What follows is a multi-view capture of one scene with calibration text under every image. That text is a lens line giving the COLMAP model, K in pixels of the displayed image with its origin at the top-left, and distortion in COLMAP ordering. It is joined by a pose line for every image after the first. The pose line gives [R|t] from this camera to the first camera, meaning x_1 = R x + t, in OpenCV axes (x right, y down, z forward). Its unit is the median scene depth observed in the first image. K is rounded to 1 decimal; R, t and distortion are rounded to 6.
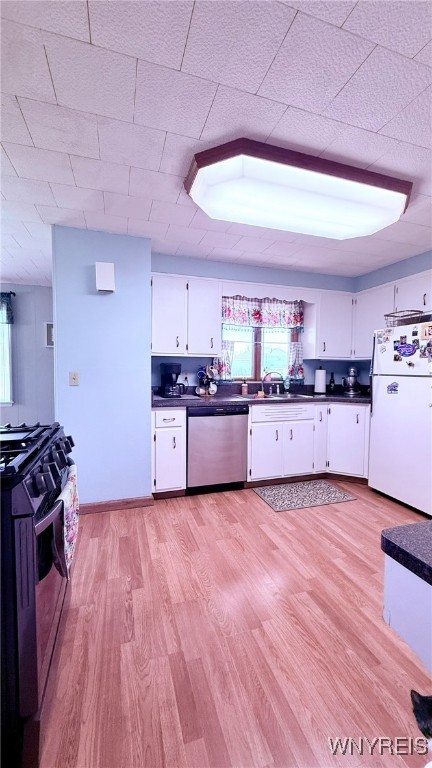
lens RADIAL K [[307.0, 0, 212.0], [0, 307.0, 379.6], [0, 0, 1]] dist [-0.001901, -0.000310]
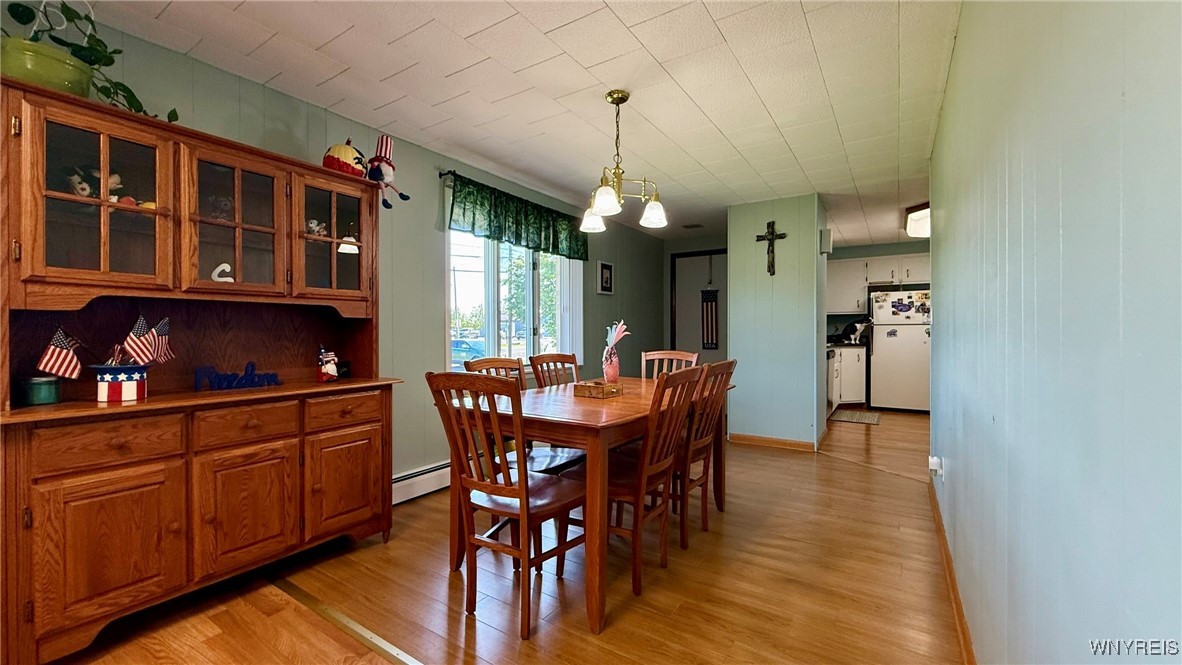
lens RADIAL K [[472.4, 0, 591.2], [0, 472.4, 331.6], [0, 0, 1]] dist [-0.001901, -0.000310]
pose [[0.766607, -0.012891, 0.641988, -2.029330], [0.033765, 0.999225, -0.020254, 0.016589], [-0.641229, 0.037203, 0.766447, 0.202563]]
